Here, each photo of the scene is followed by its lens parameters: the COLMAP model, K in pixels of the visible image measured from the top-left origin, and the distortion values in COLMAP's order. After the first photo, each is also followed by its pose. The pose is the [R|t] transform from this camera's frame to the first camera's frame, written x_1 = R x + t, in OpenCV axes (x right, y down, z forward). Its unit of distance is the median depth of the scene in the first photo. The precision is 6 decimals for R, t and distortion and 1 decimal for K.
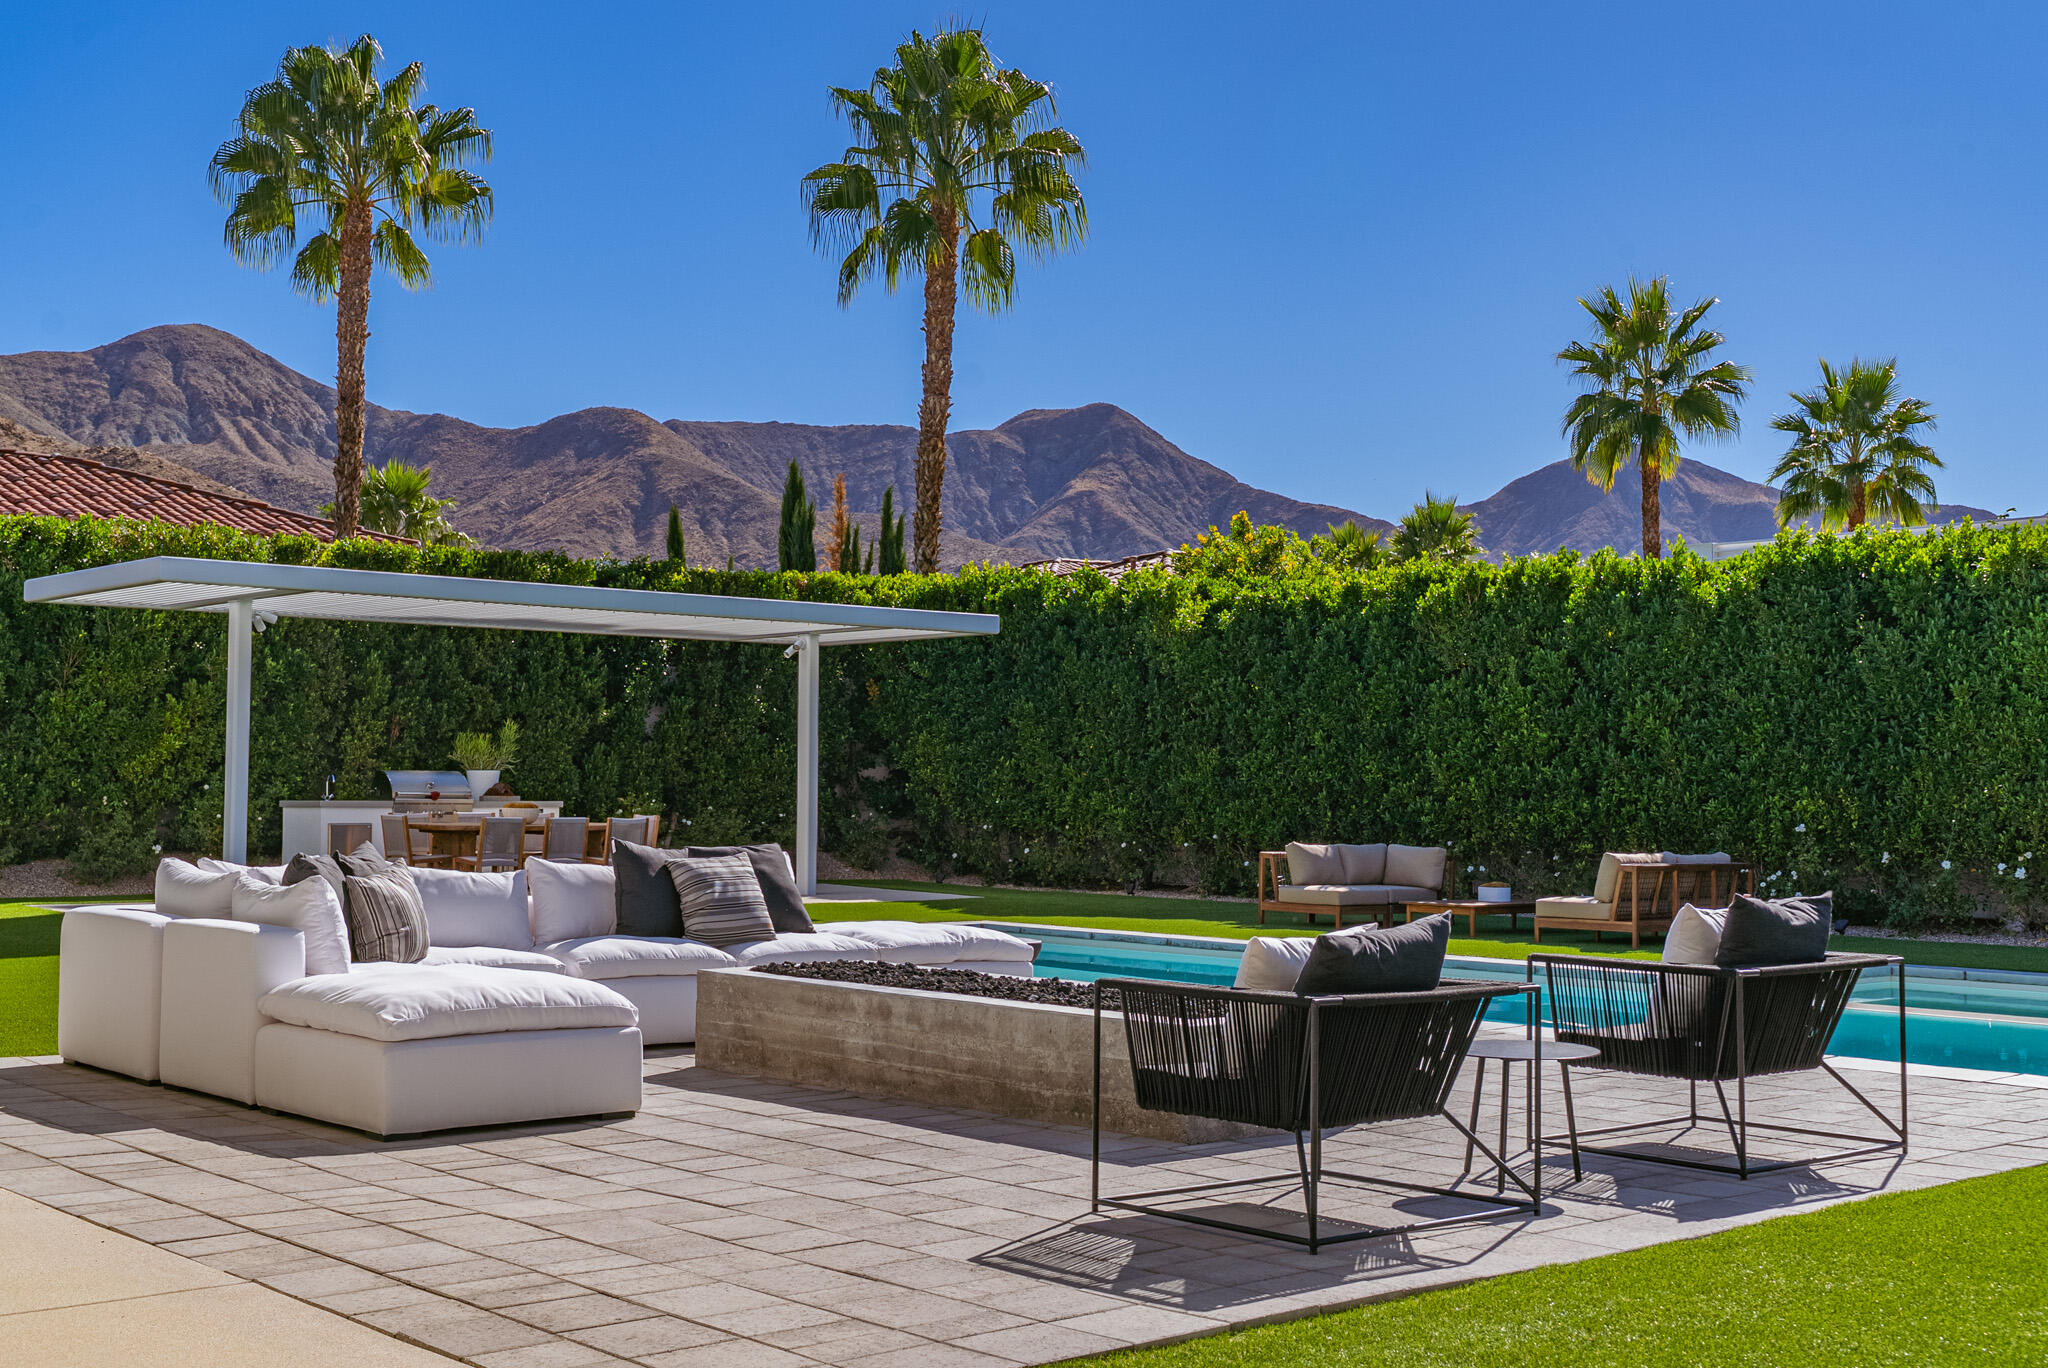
lens RADIAL K [[2390.6, 0, 1020.0], [0, 2390.6, 699.7], [0, 0, 1]] dist [0.017916, 0.000000]
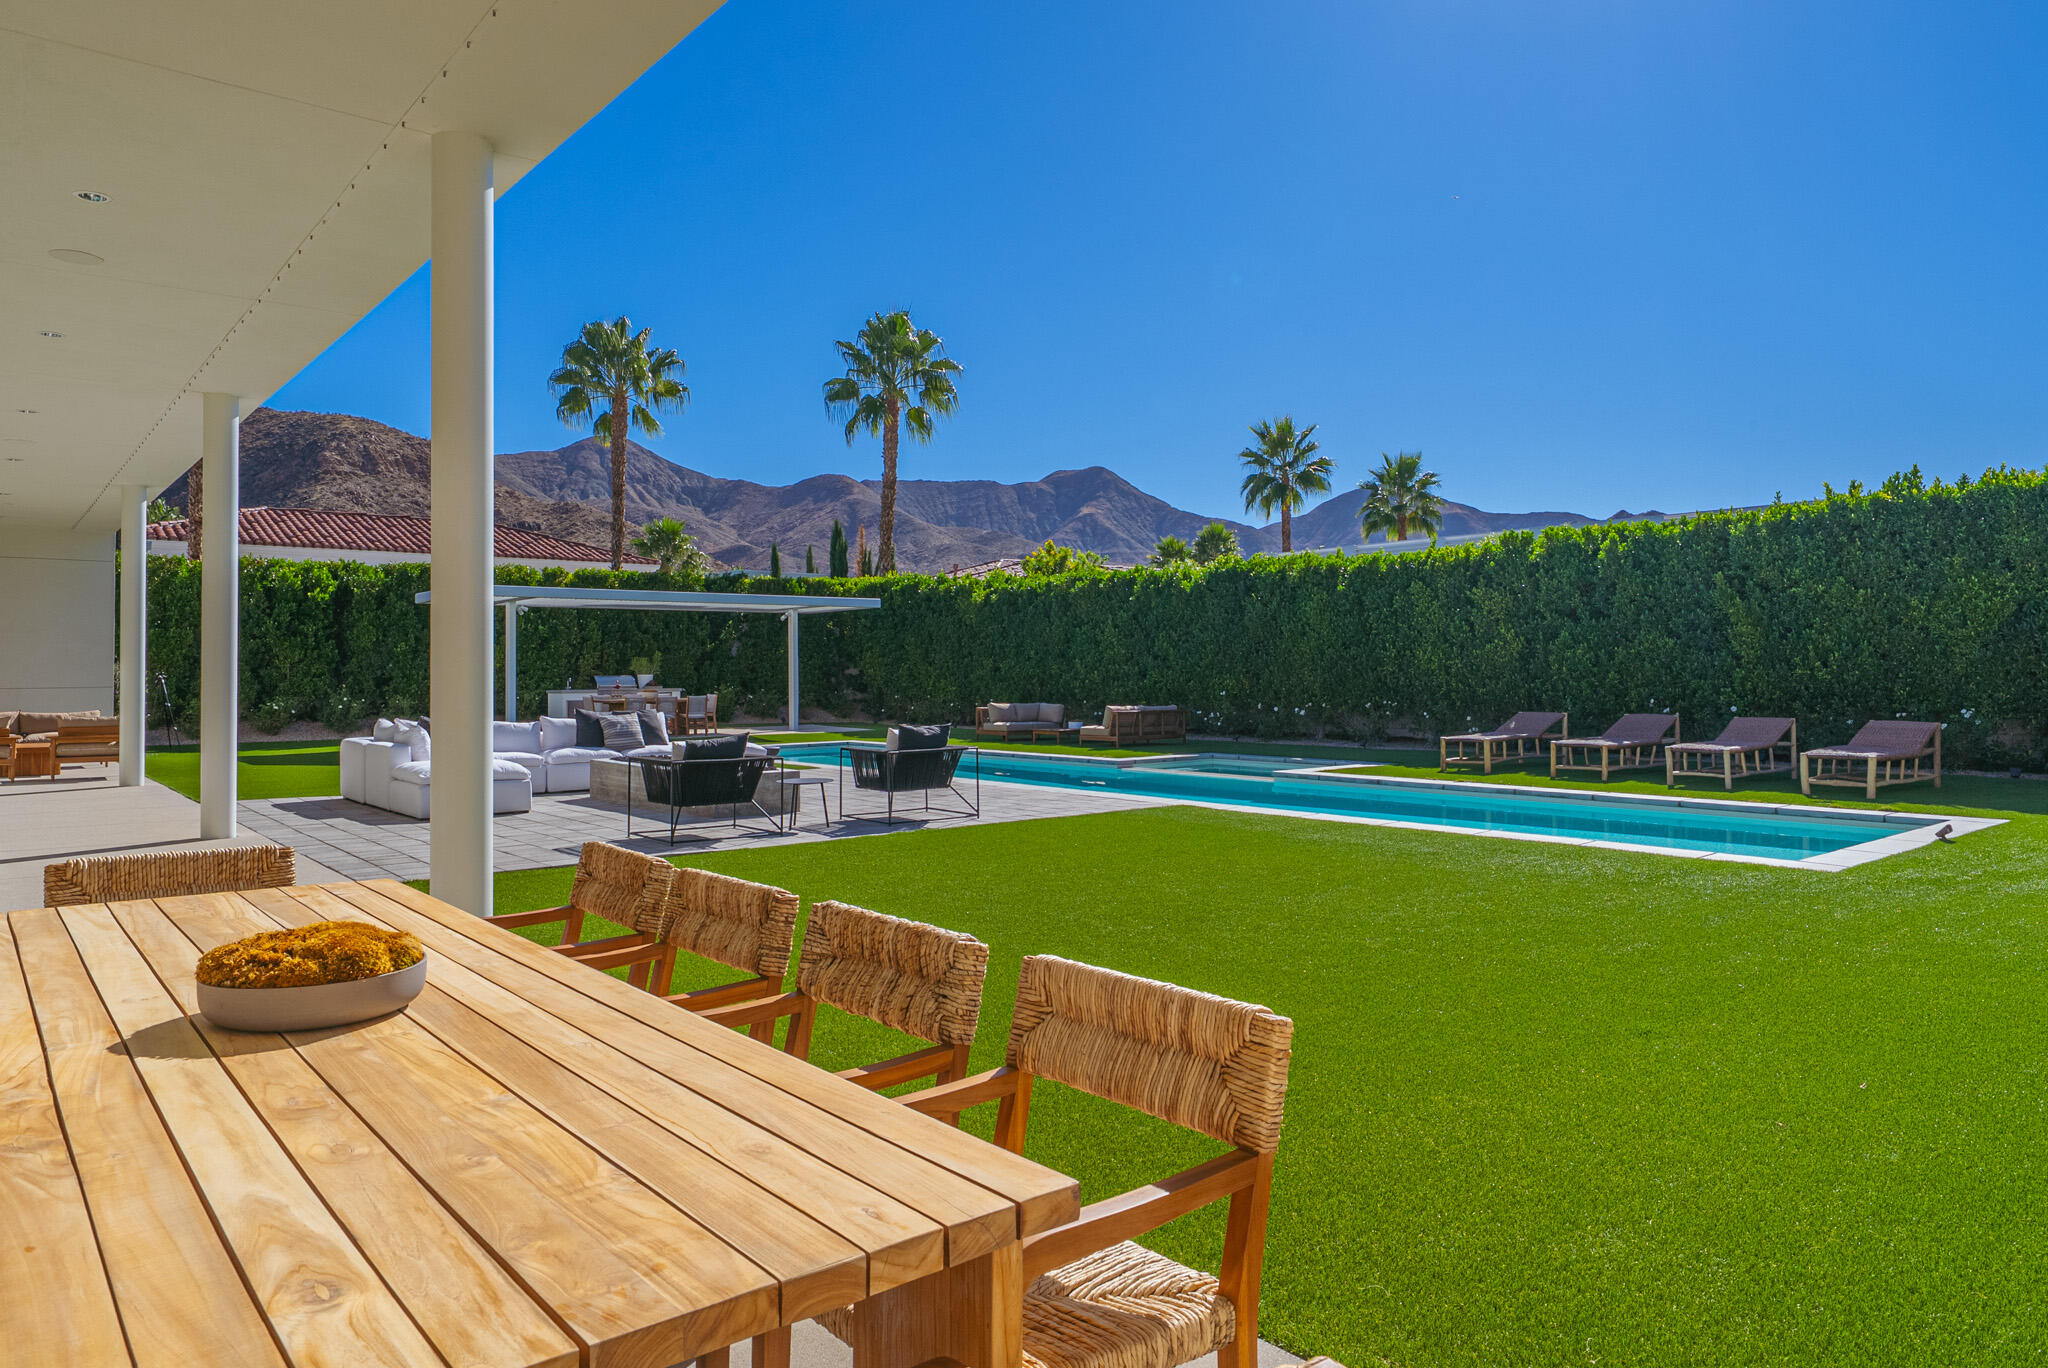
lens RADIAL K [[1268.6, 0, 1030.5], [0, 1268.6, 663.0], [0, 0, 1]] dist [0.001975, 0.001638]
pose [[0.999683, -0.014920, -0.020302, 0.108497], [0.015517, 0.999443, 0.029561, -0.006879], [0.019850, -0.029867, 0.999357, -0.103564]]
